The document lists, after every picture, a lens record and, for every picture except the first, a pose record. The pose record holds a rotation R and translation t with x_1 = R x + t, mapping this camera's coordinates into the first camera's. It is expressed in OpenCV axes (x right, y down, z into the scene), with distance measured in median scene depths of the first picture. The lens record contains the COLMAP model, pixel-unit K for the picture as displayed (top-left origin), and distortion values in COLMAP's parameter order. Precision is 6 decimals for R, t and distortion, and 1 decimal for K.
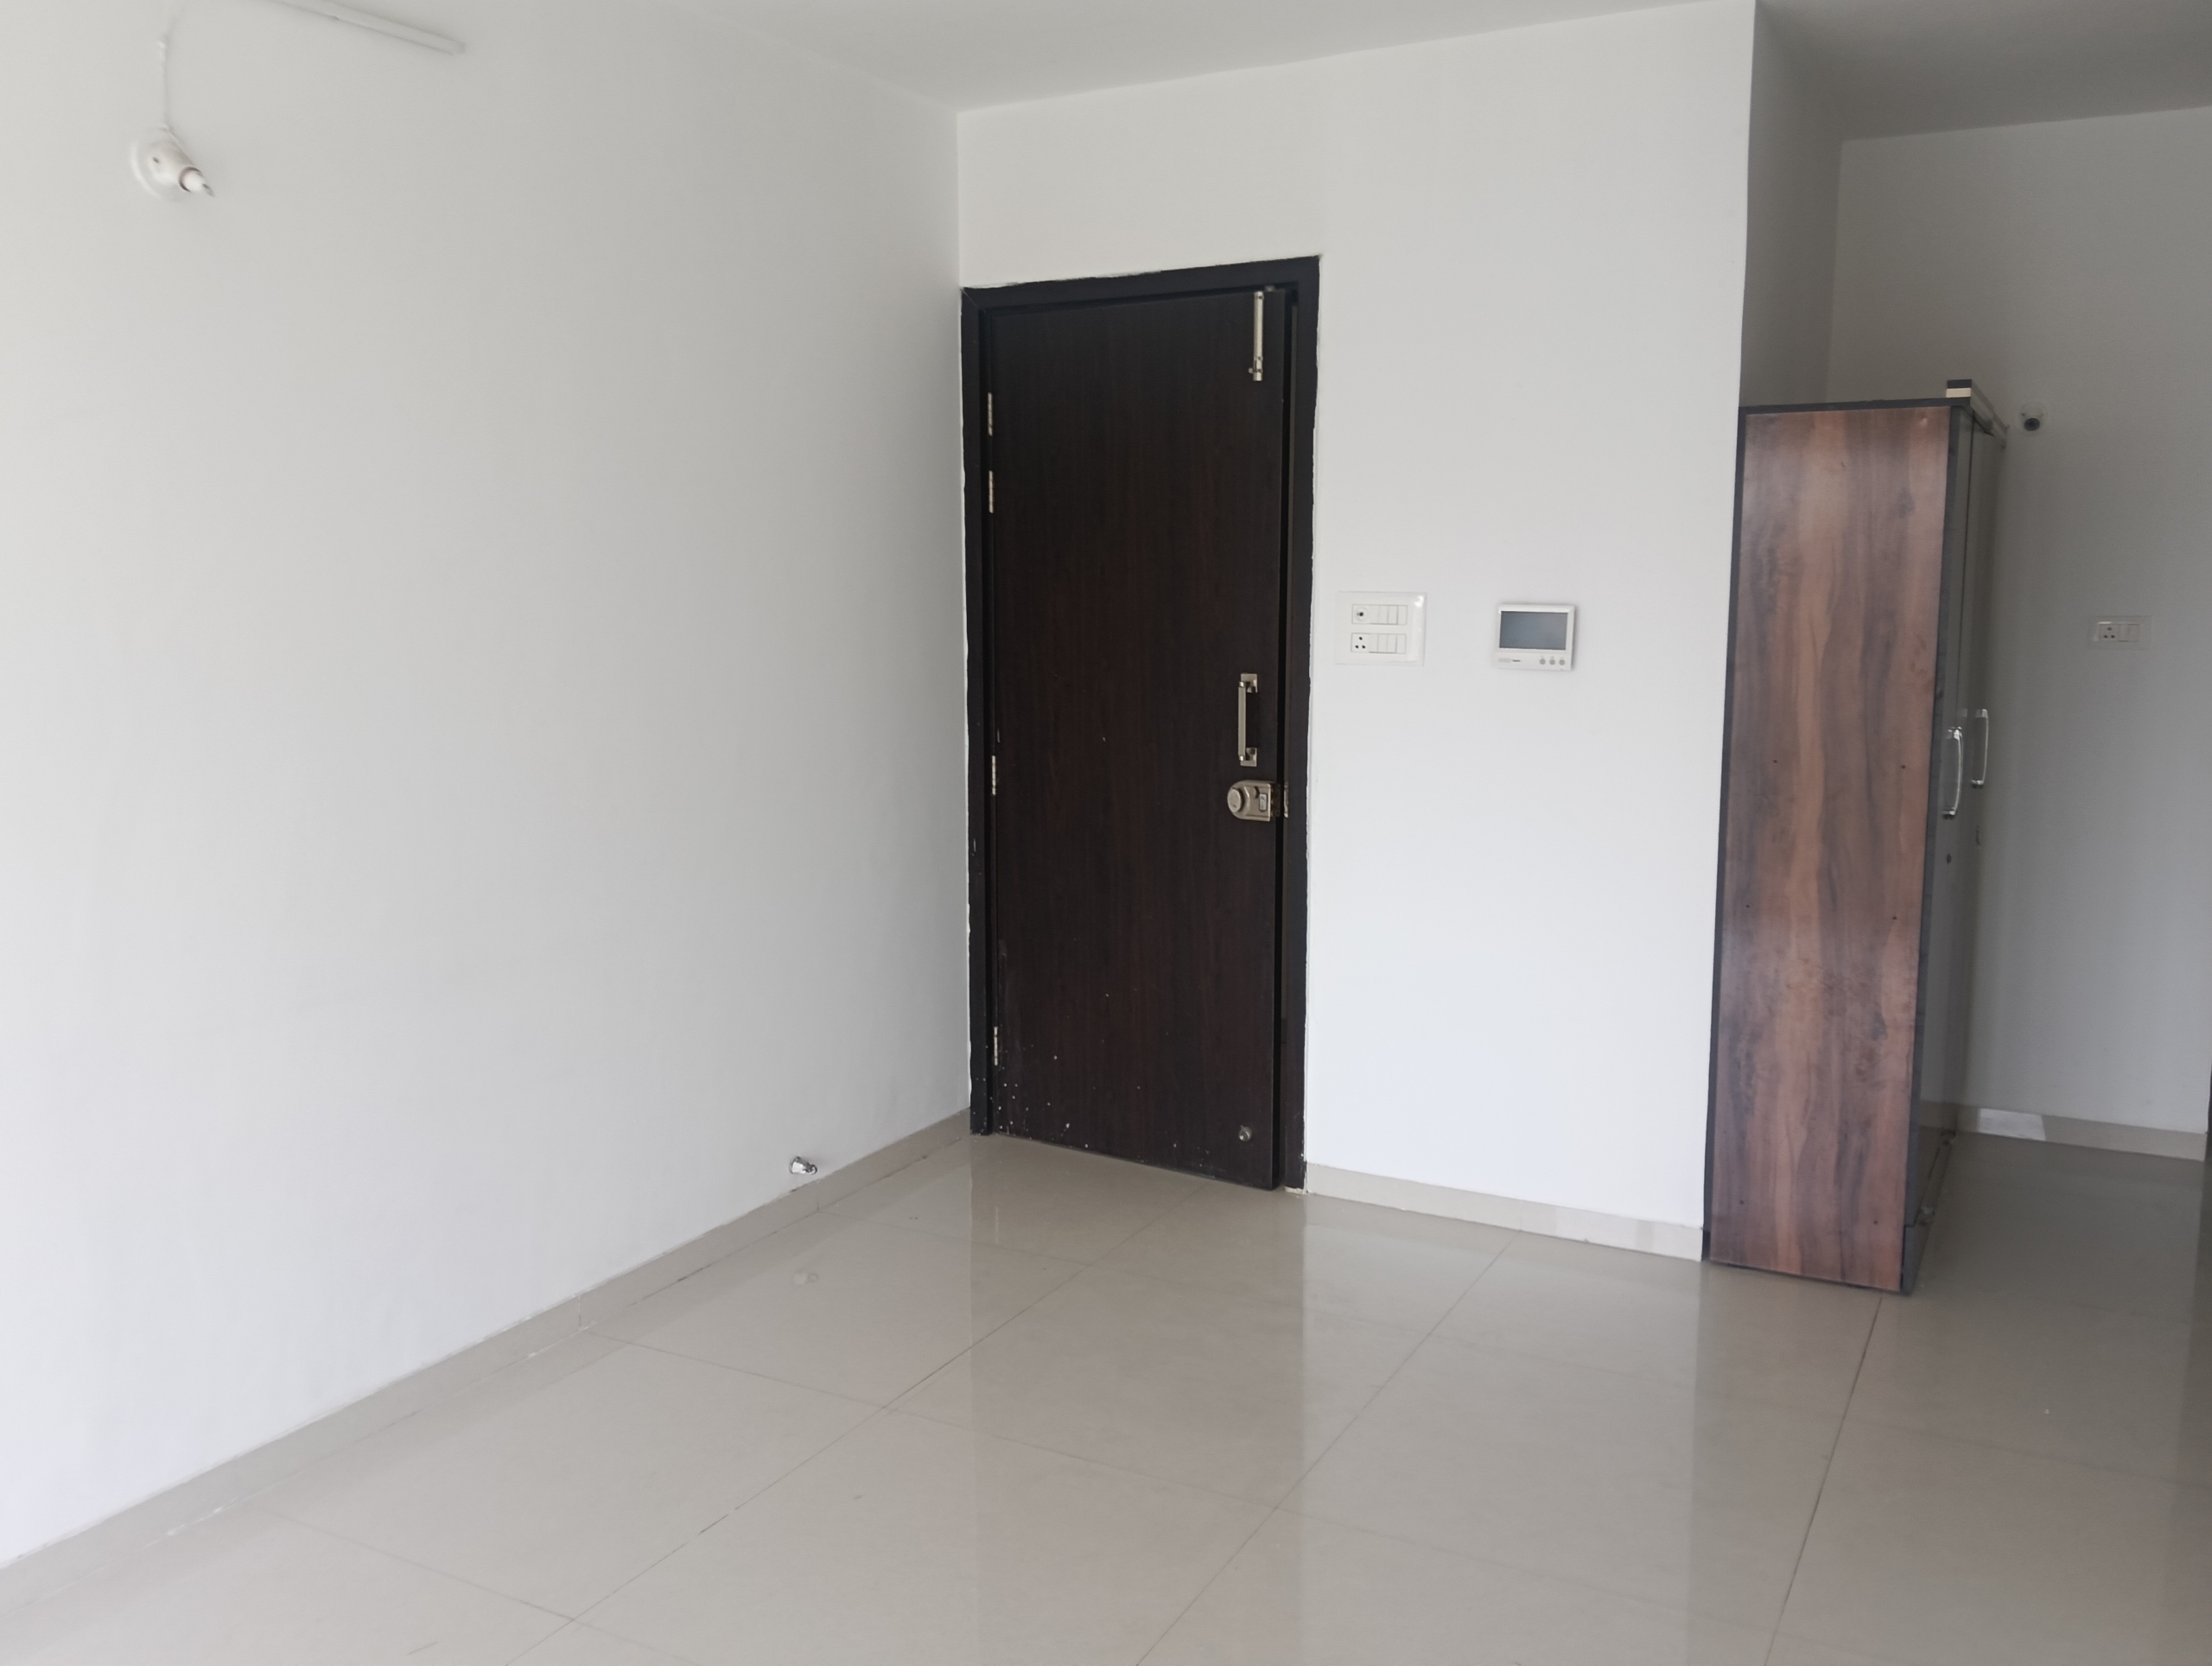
lens RADIAL K [[1816.2, 0, 1092.3], [0, 1816.2, 823.3], [0, 0, 1]] dist [0.078573, -0.167663]
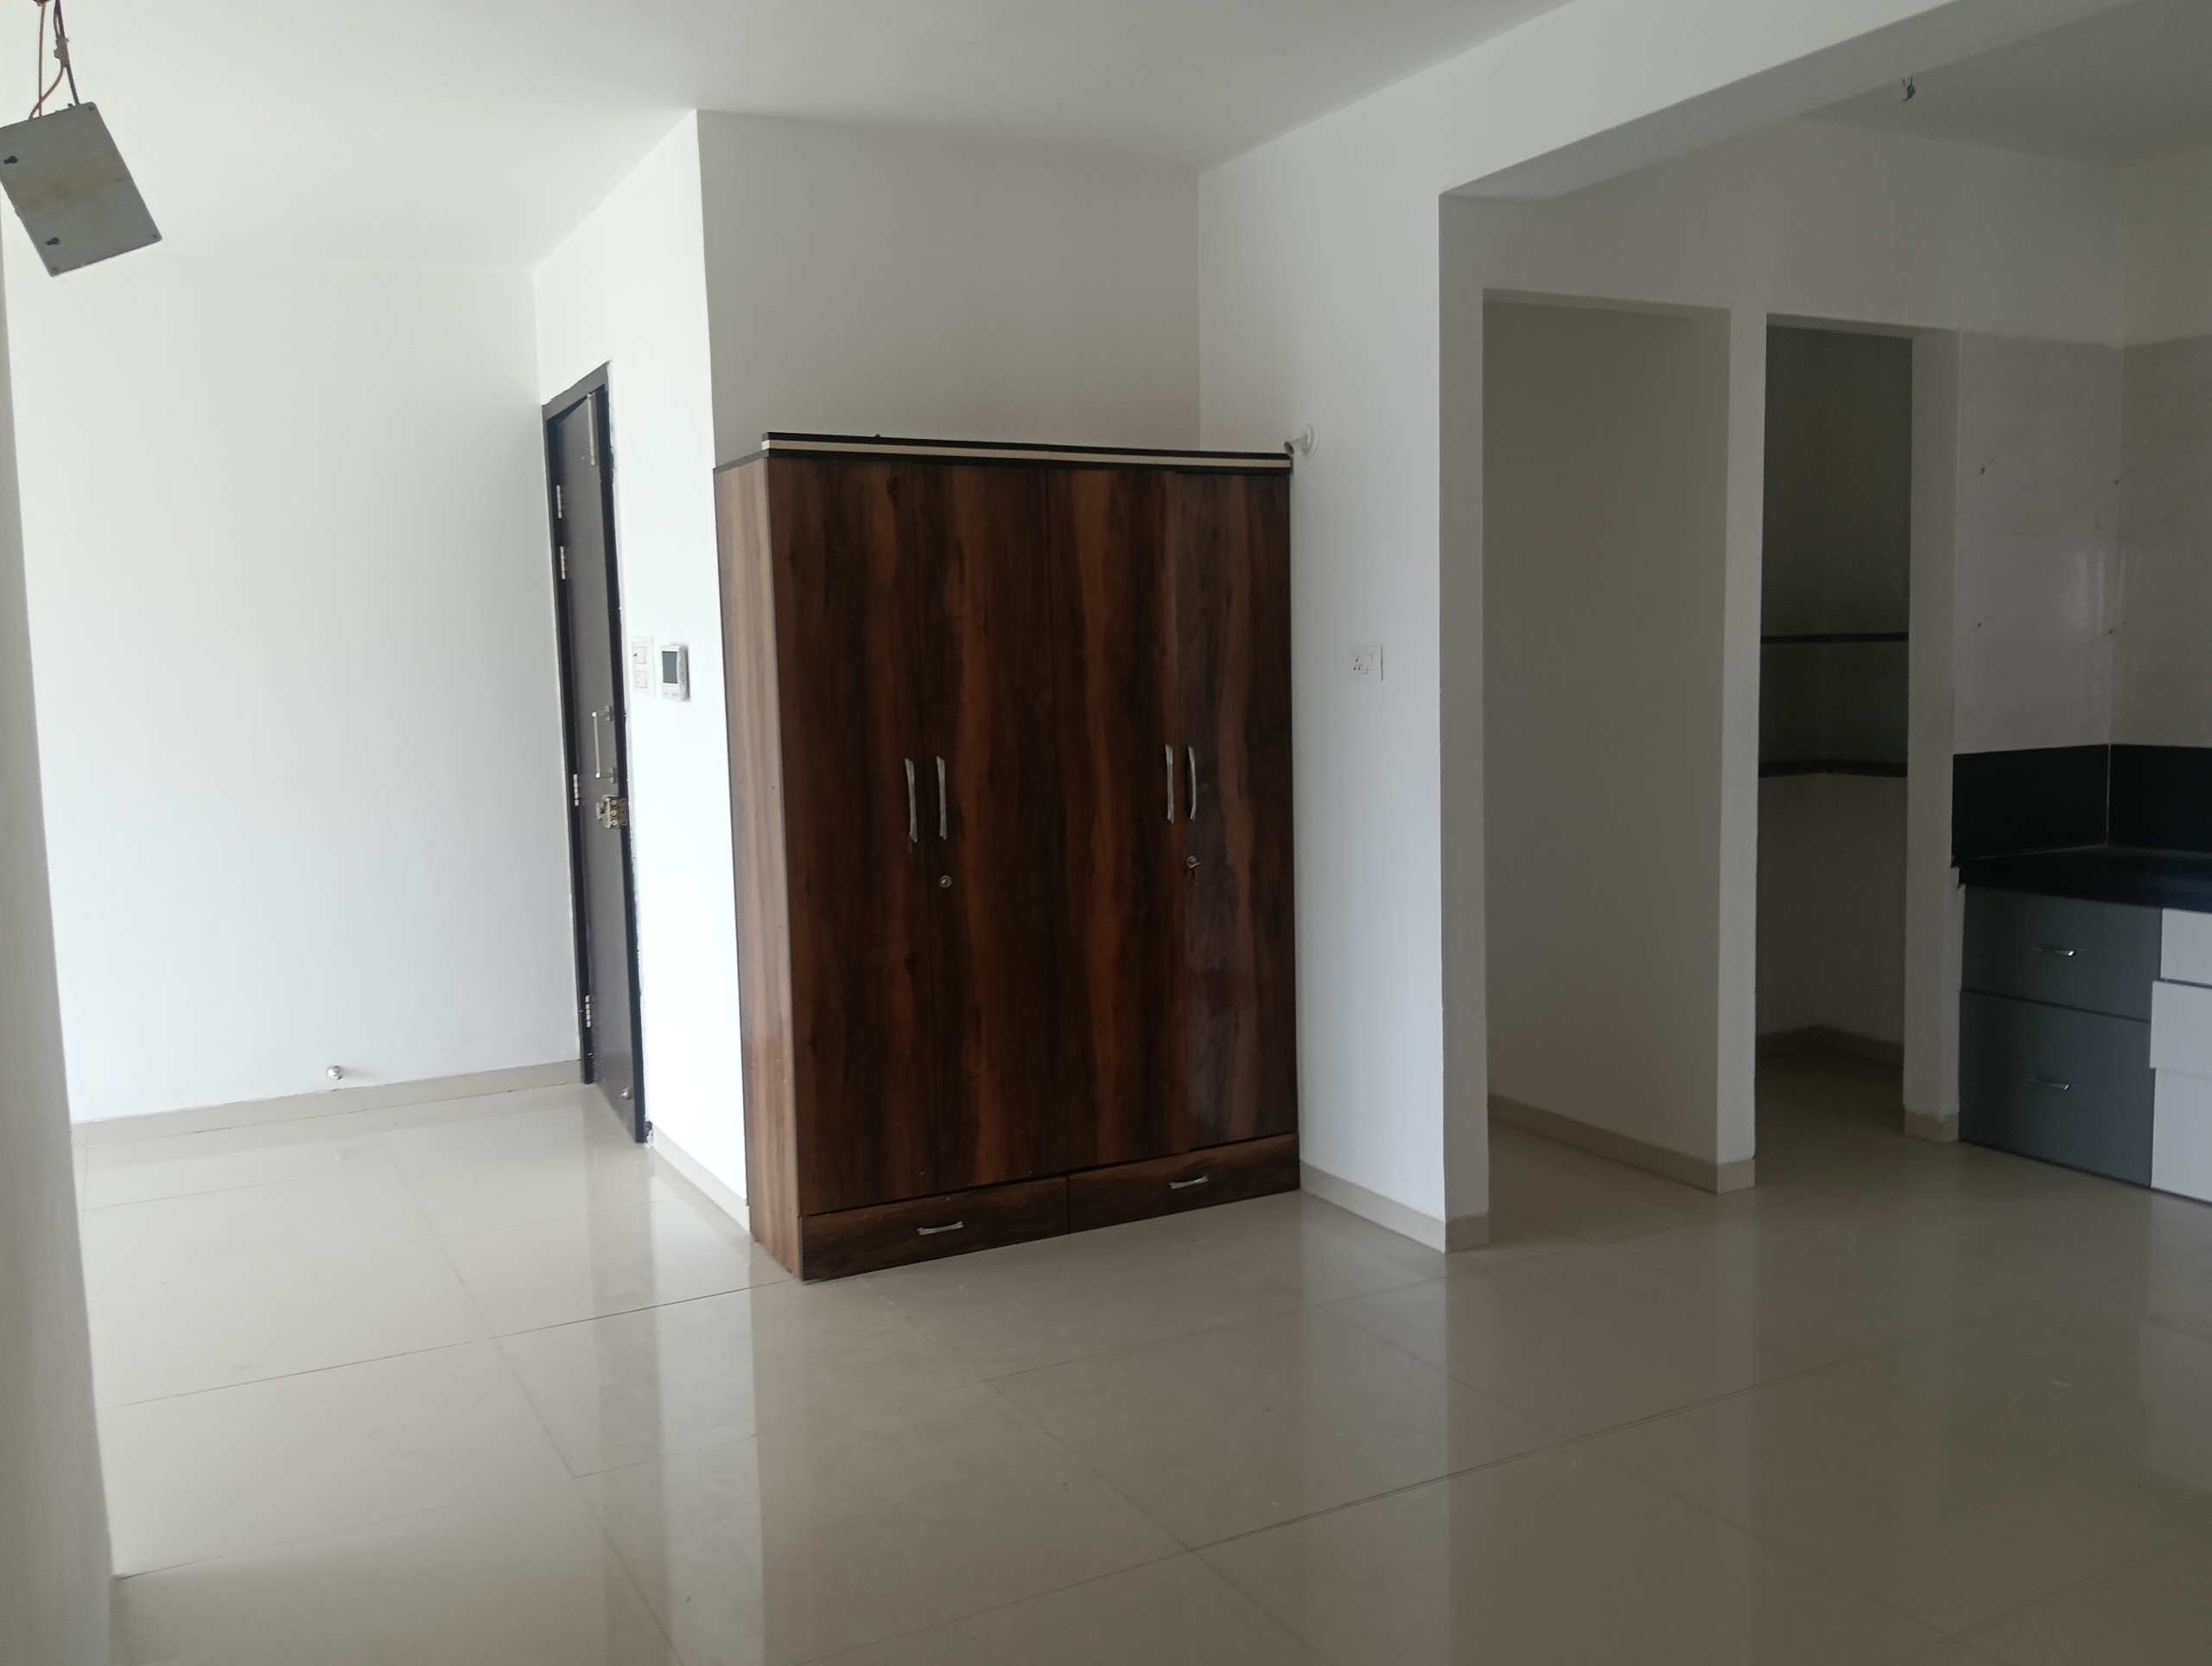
lens RADIAL K [[1793.9, 0, 1106.0], [0, 1793.9, 833.0], [0, 0, 1]] dist [0.070585, -0.167916]
pose [[0.841908, 0.034857, -0.538495, 1.024651], [-0.049071, 0.998722, -0.012071, -0.000383], [0.537386, 0.036587, 0.842542, 0.174796]]
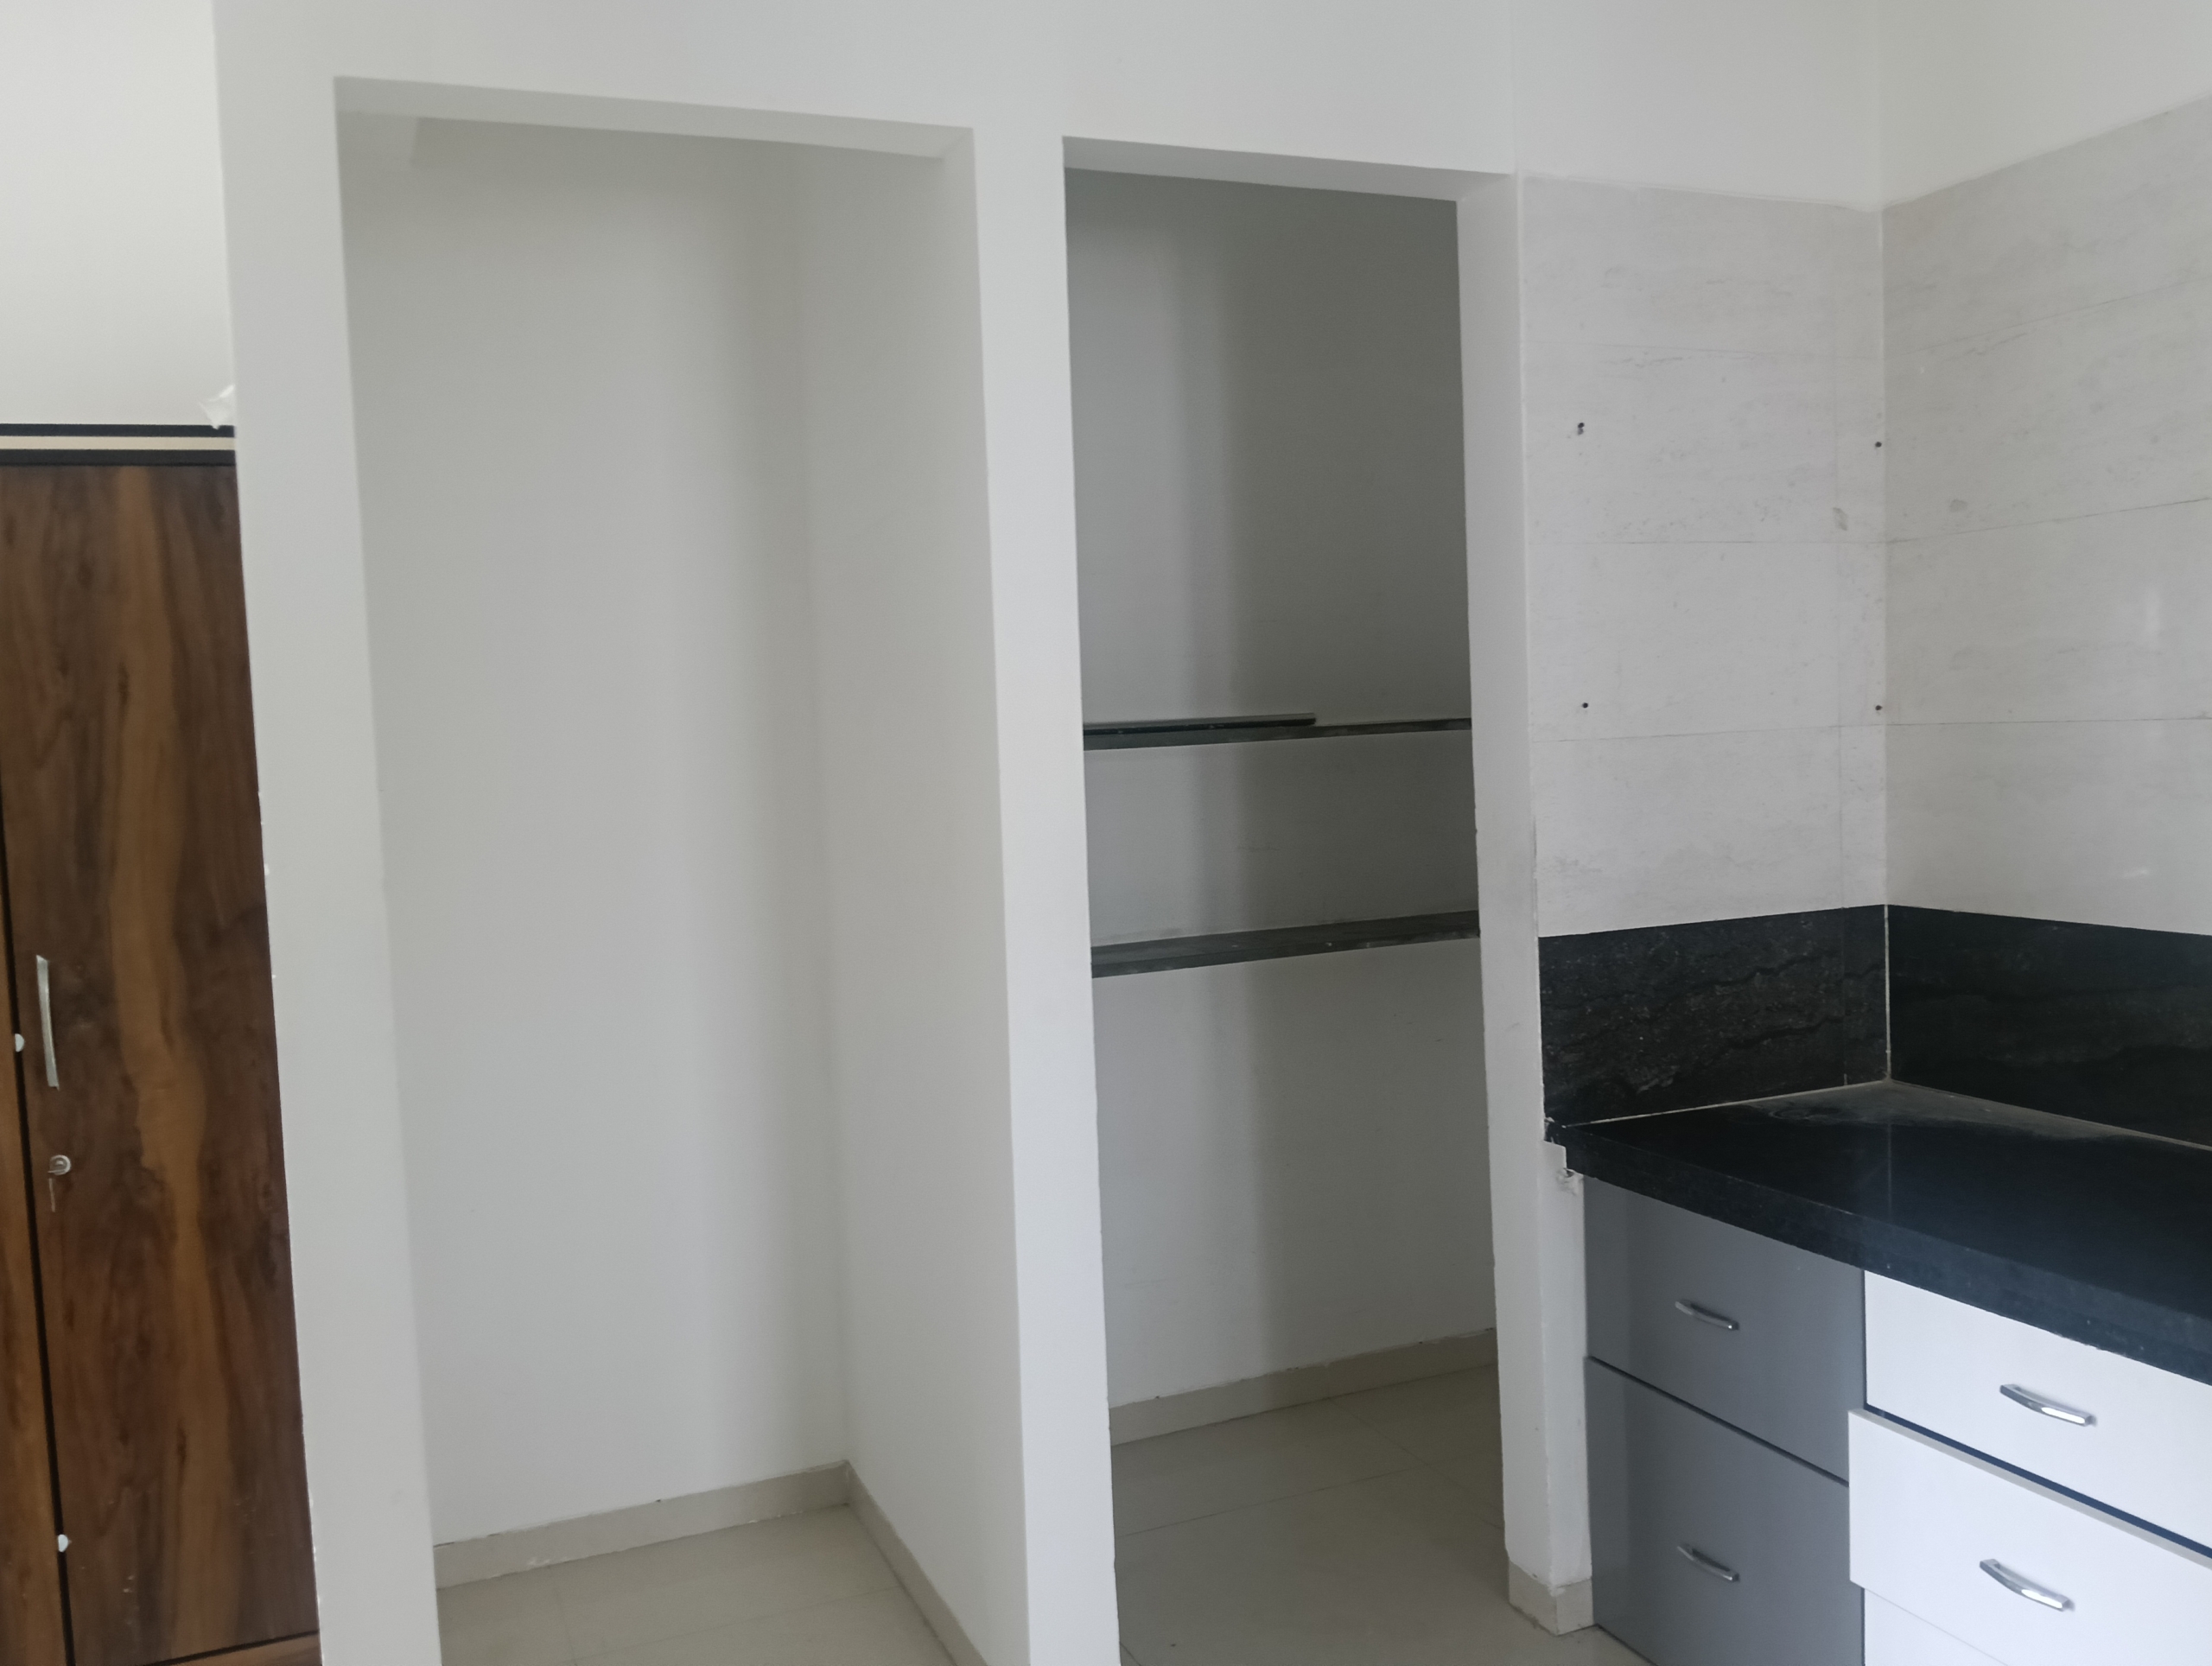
lens RADIAL K [[1806.2, 0, 1113.2], [0, 1806.2, 828.4], [0, 0, 1]] dist [0.114992, -0.244601]
pose [[0.792891, 0.009151, -0.609294, 1.120590], [-0.040559, 0.998462, -0.037784, -0.090468], [0.608012, 0.054671, 0.792044, 0.768206]]
